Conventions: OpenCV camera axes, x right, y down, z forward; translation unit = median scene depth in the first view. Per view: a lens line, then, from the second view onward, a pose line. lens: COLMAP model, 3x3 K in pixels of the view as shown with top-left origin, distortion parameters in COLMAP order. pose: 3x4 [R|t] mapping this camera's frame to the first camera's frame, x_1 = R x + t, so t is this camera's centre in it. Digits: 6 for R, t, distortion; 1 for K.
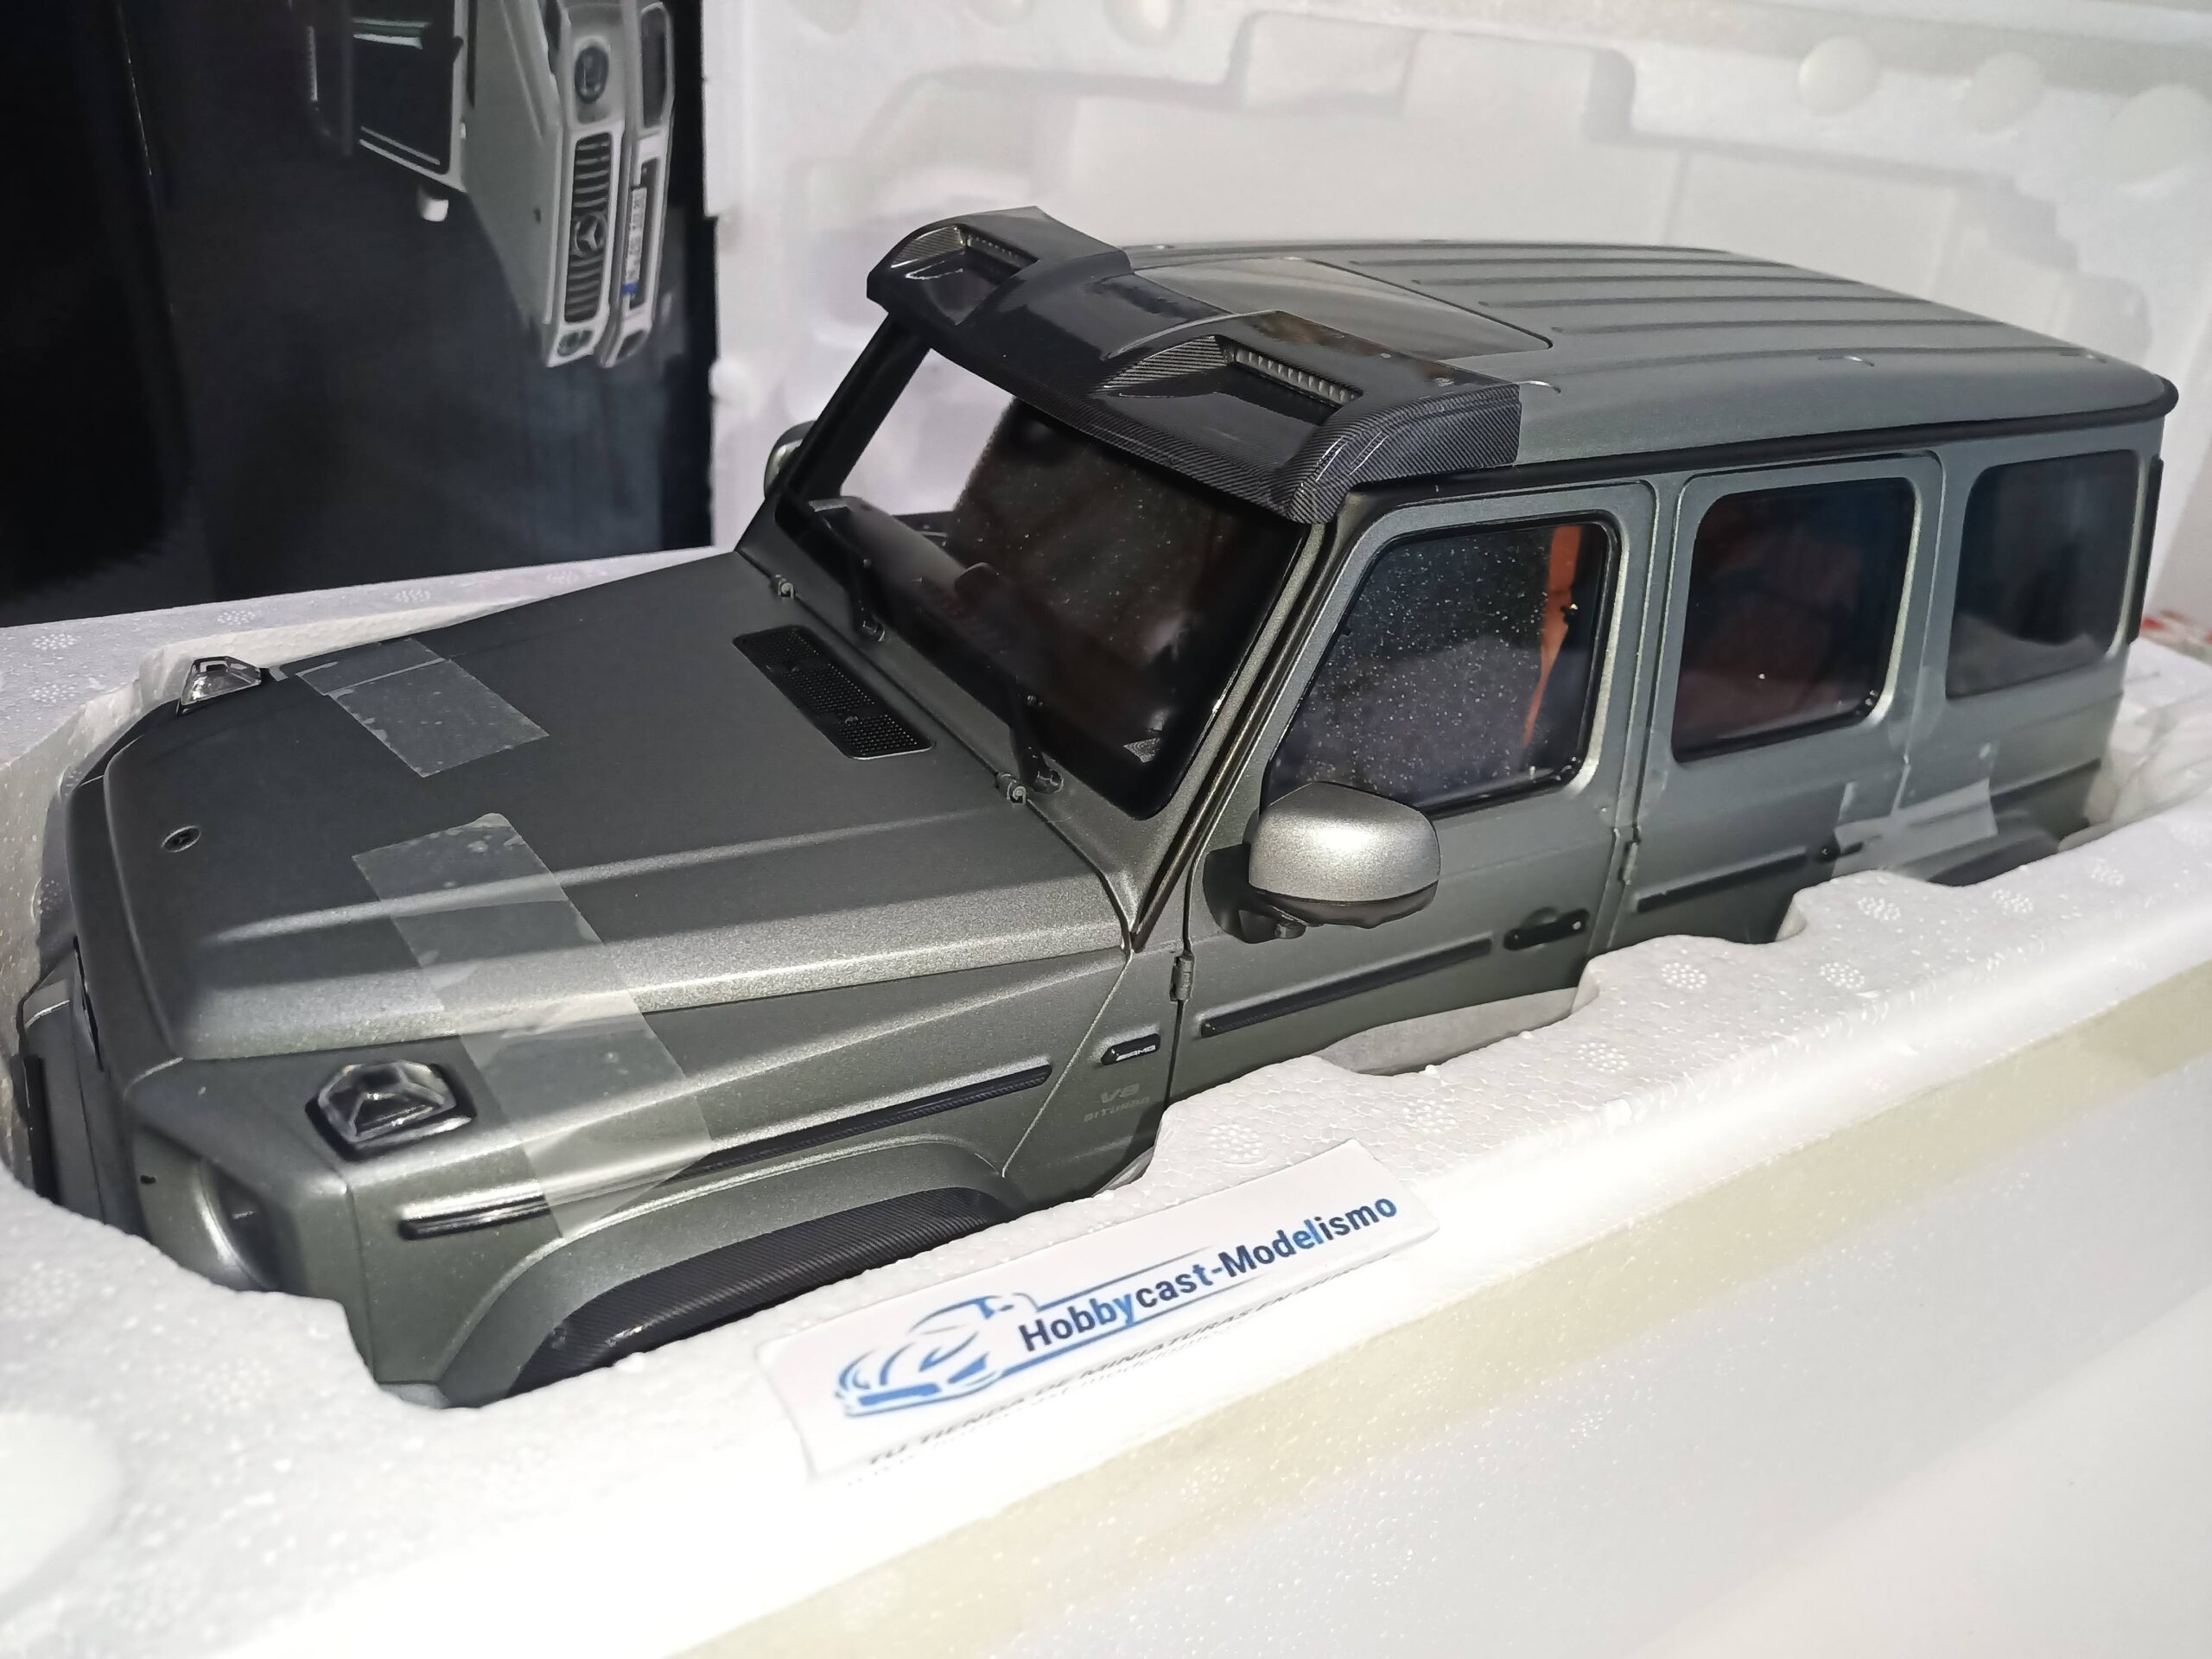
lens RADIAL K [[1715.7, 0, 1114.8], [0, 1715.7, 830.3], [0, 0, 1]] dist [-0.014871, -0.009912]
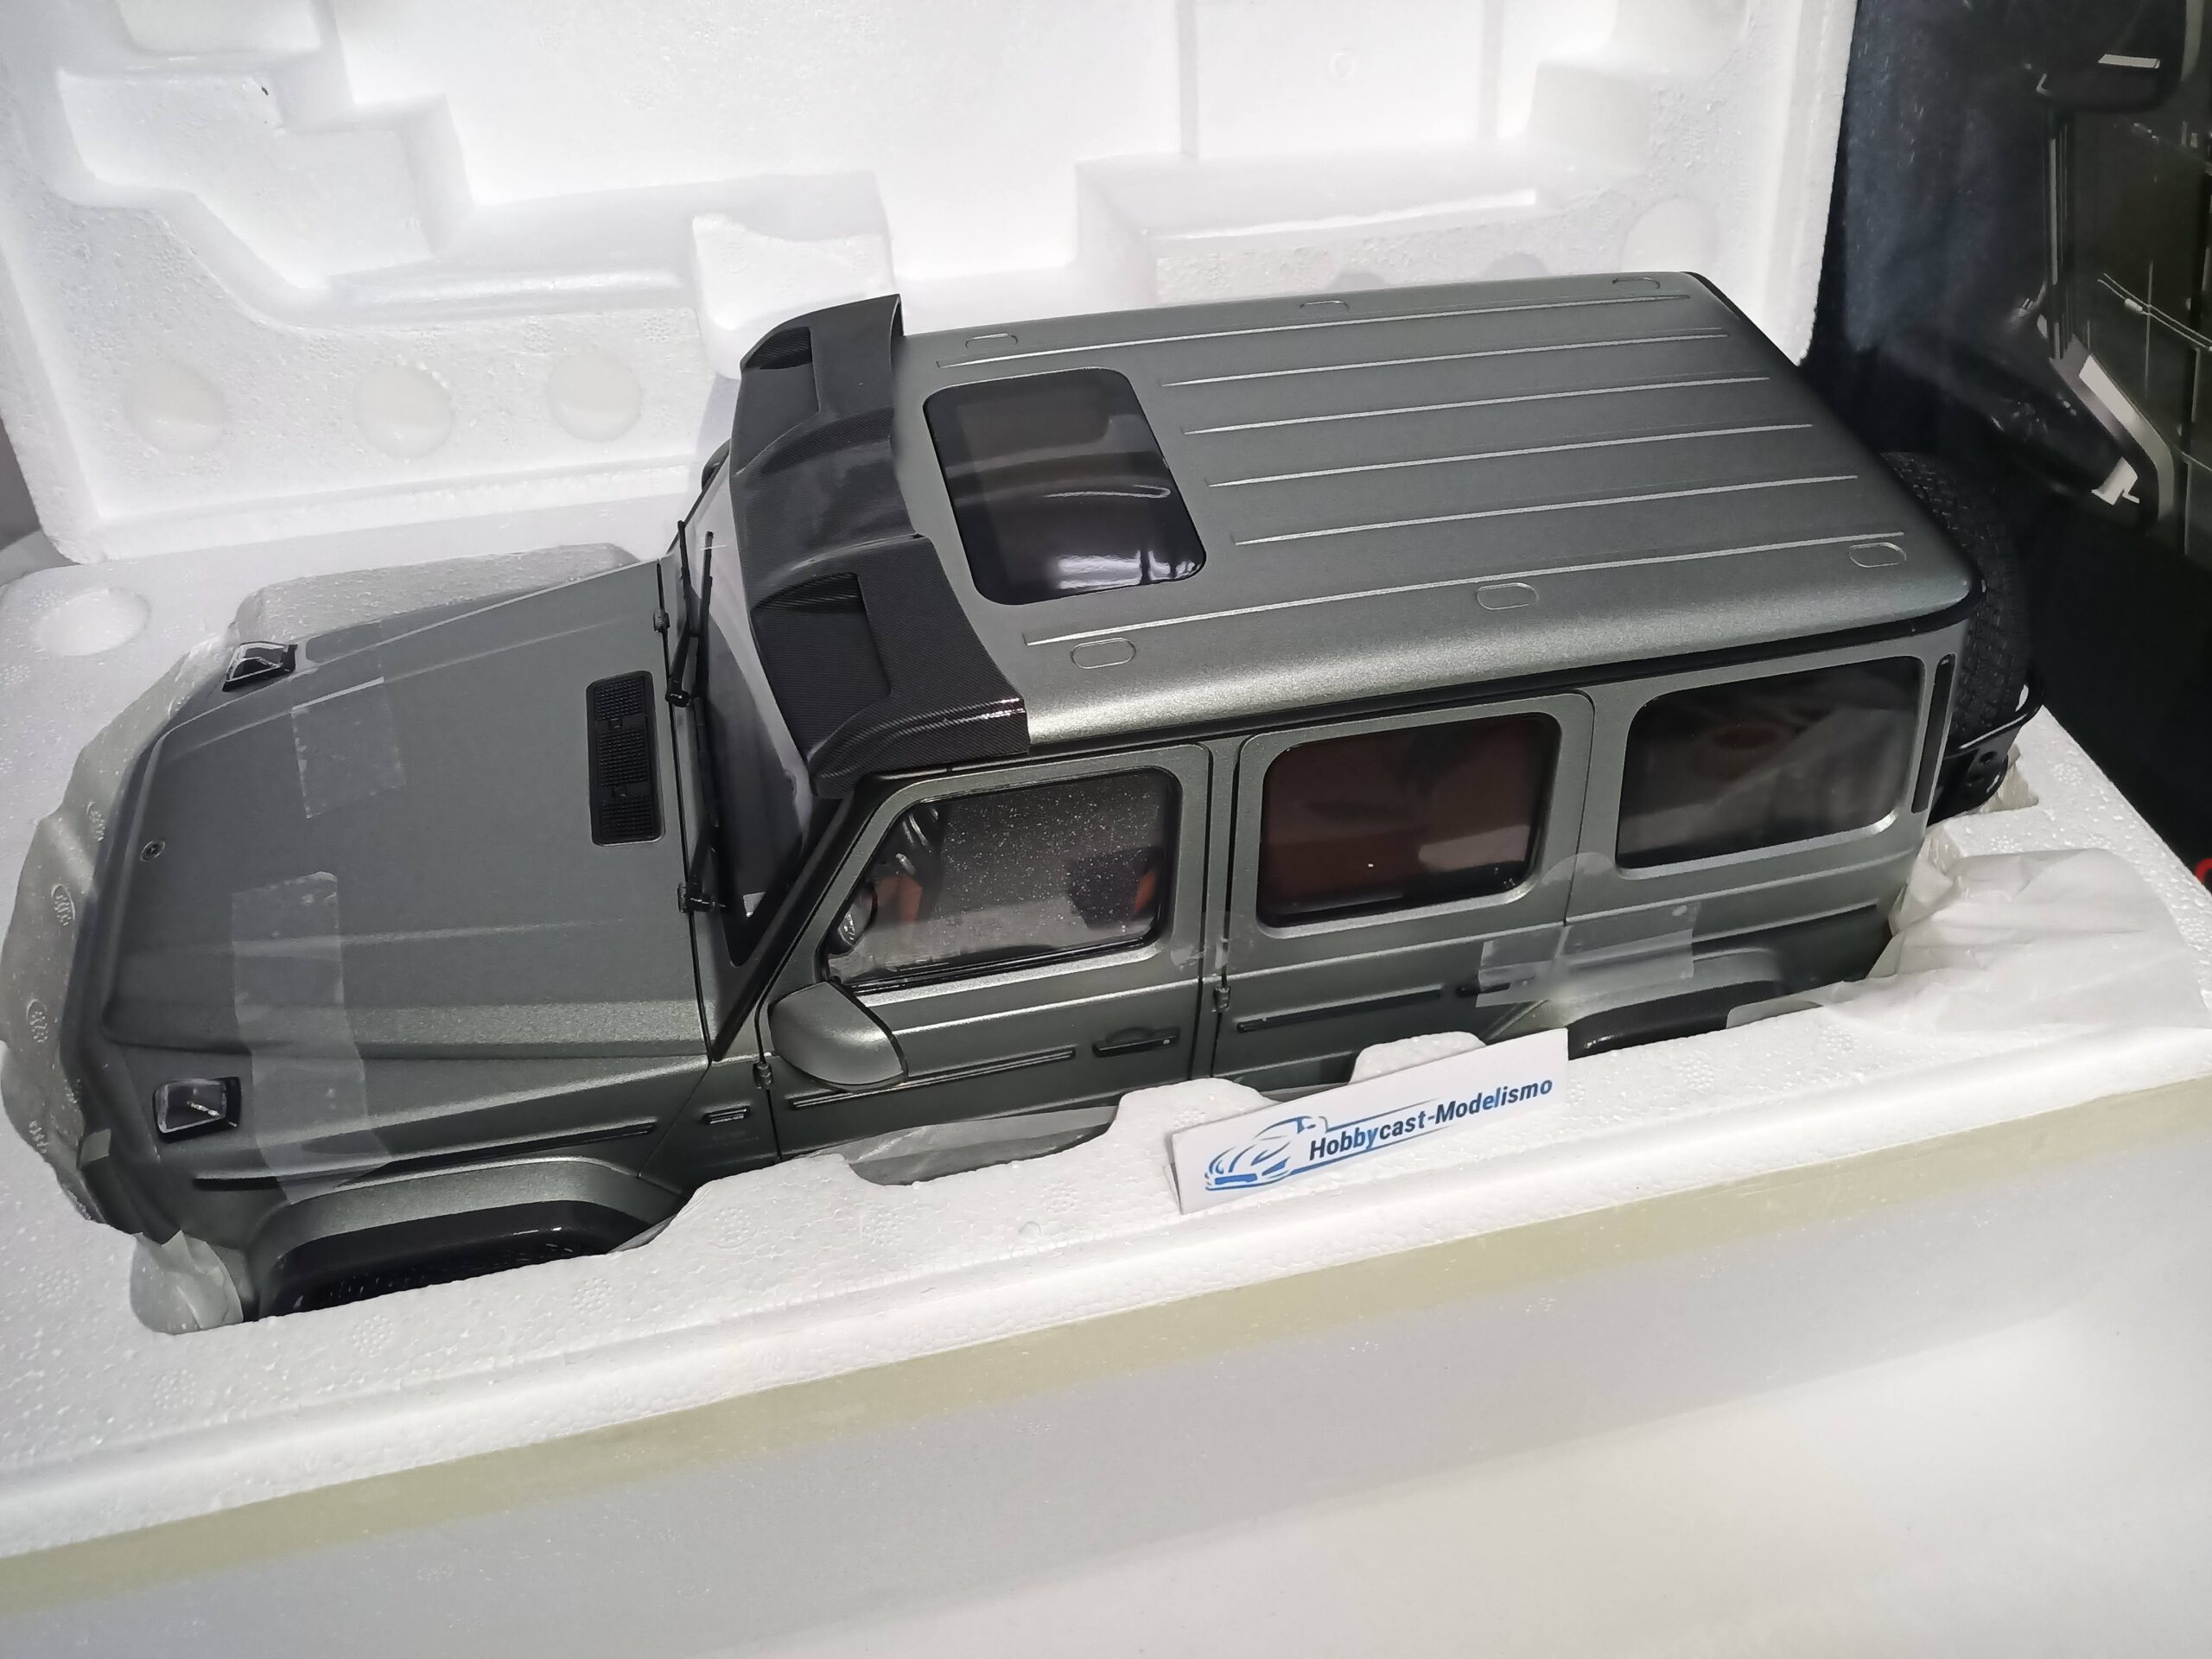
lens RADIAL K [[1637.6, 0, 1119.4], [0, 1637.6, 835.8], [0, 0, 1]] dist [0.000483, -0.003758]
pose [[0.948337, 0.189132, -0.254726, 0.599082], [-0.104047, 0.943883, 0.313463, -0.526215], [0.299718, -0.270765, 0.914798, -0.047675]]
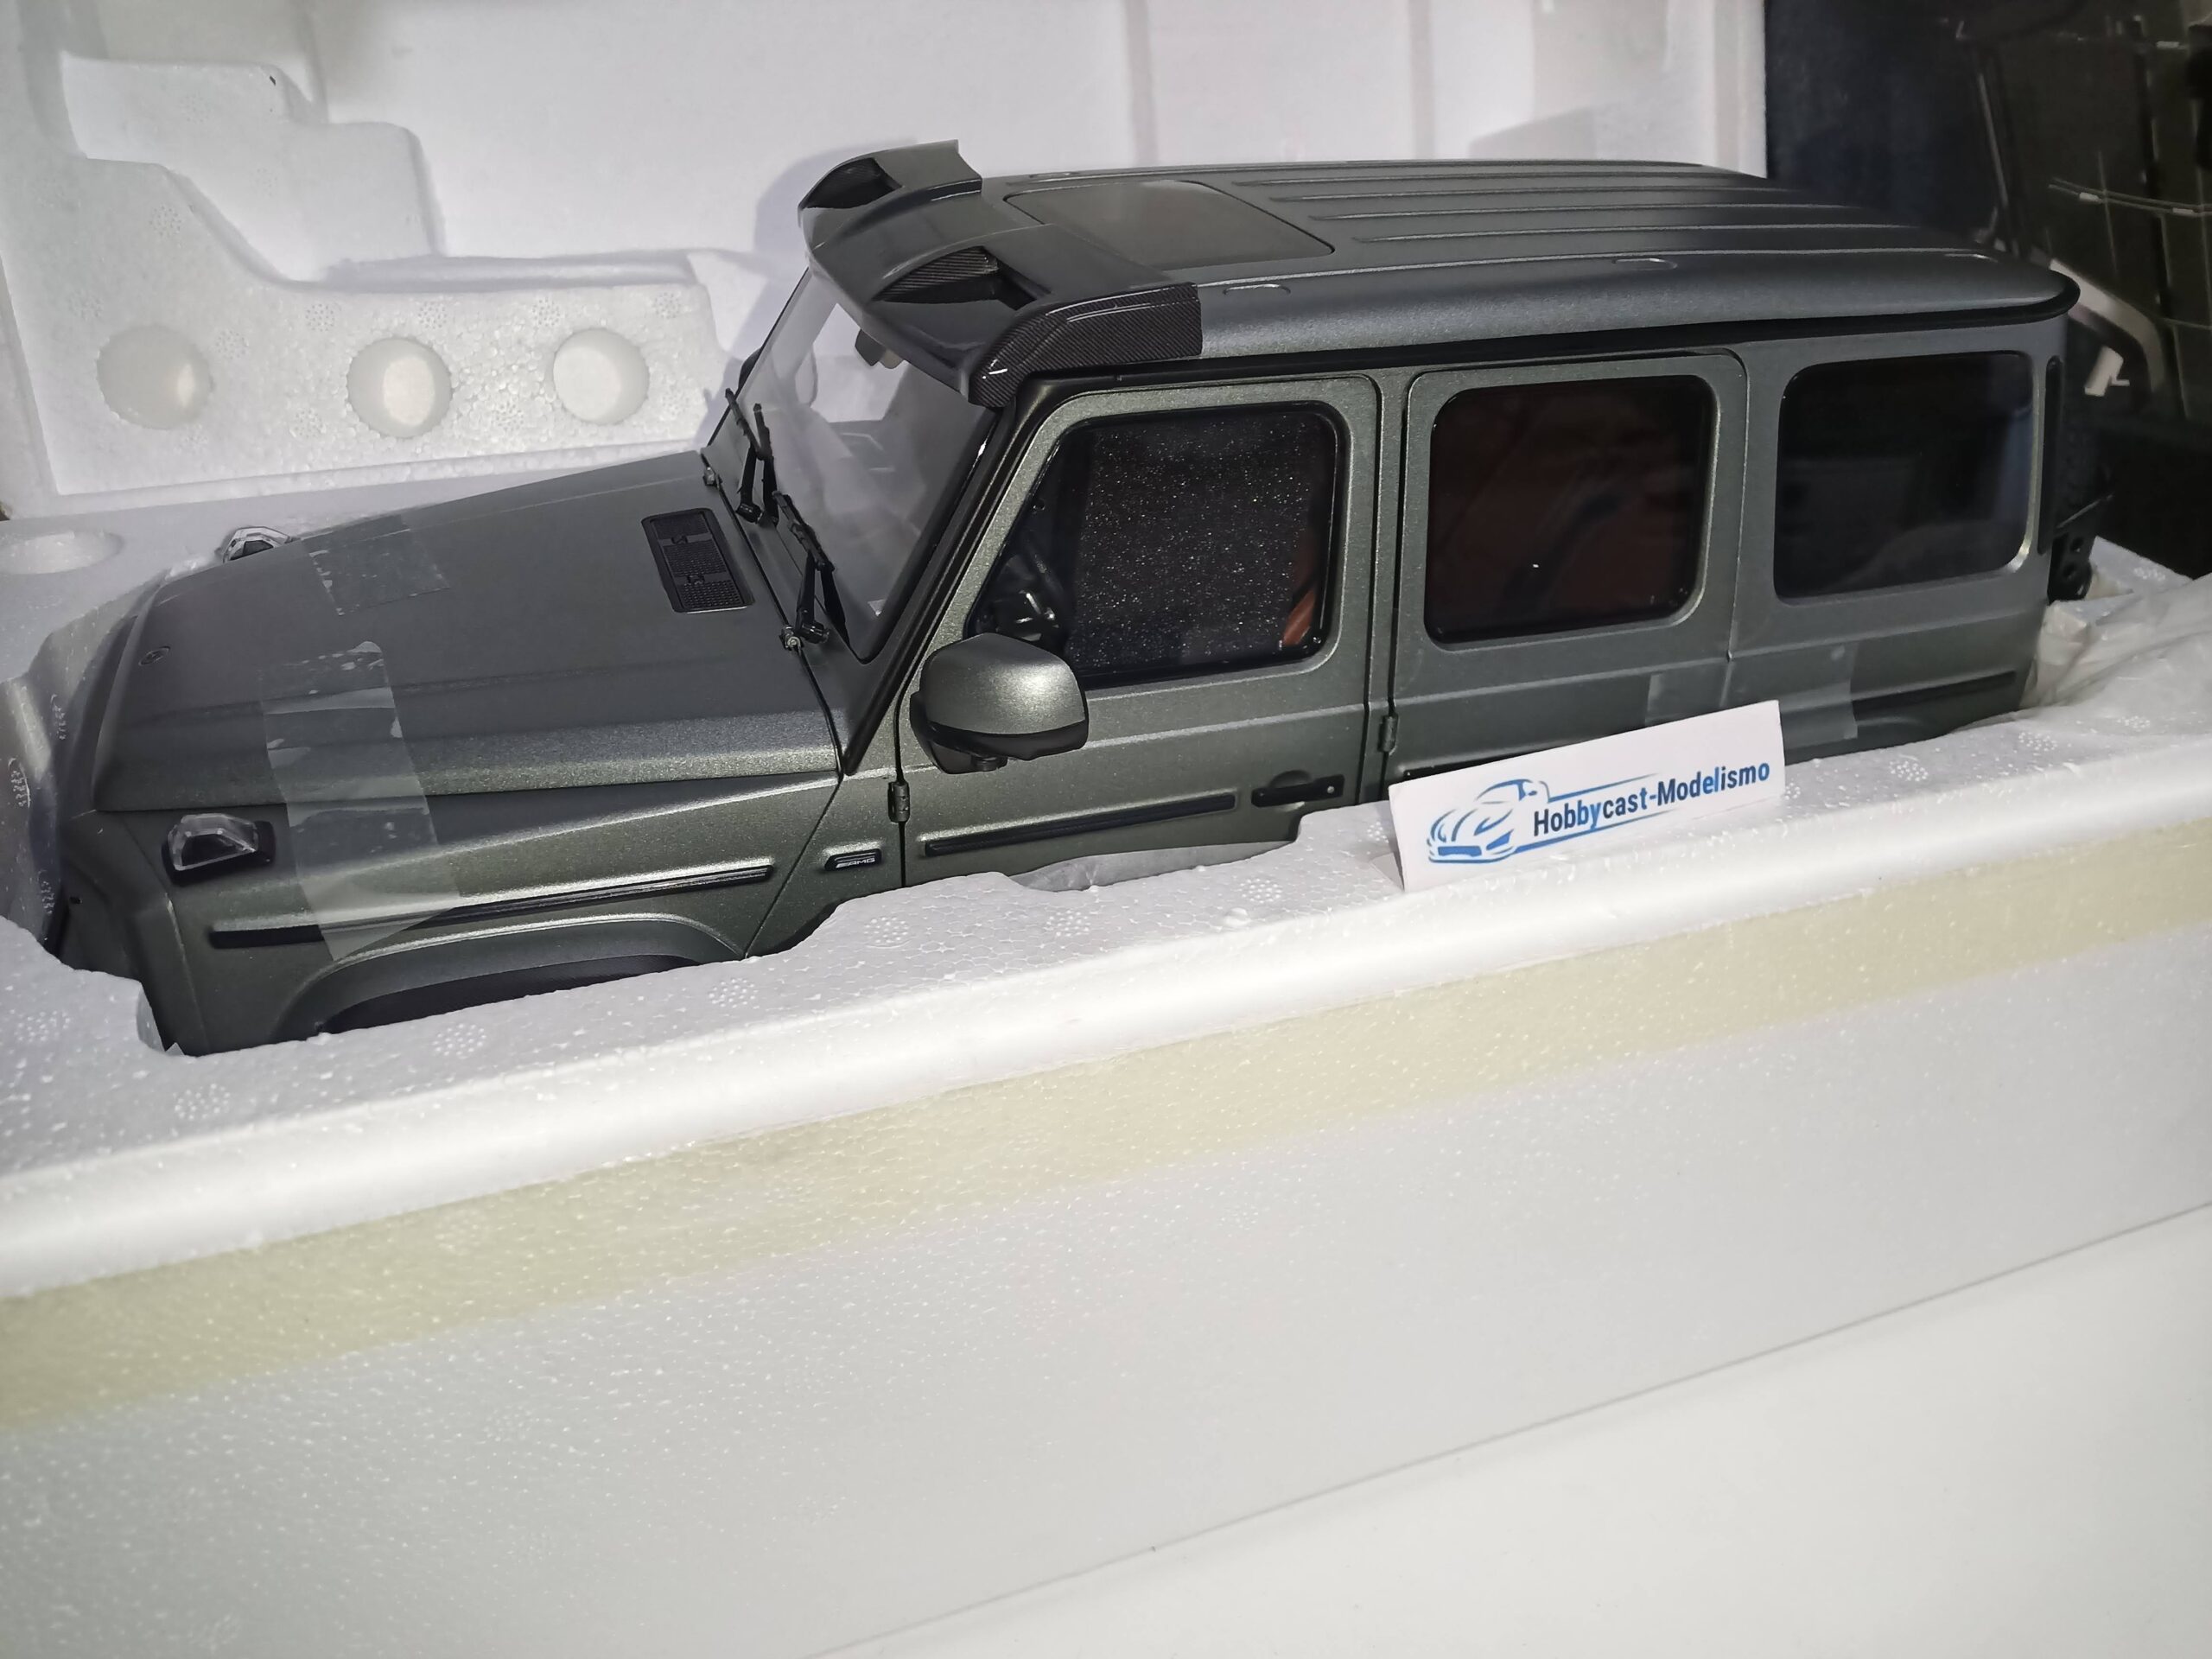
lens RADIAL K [[1675.5, 0, 1106.0], [0, 1675.5, 829.5], [0, 0, 1]] dist [0.016931, -0.029280]
pose [[0.977270, 0.050709, -0.205843, 0.413957], [-0.044635, 0.998423, 0.034048, 0.060216], [0.207245, -0.024087, 0.977993, -0.090473]]
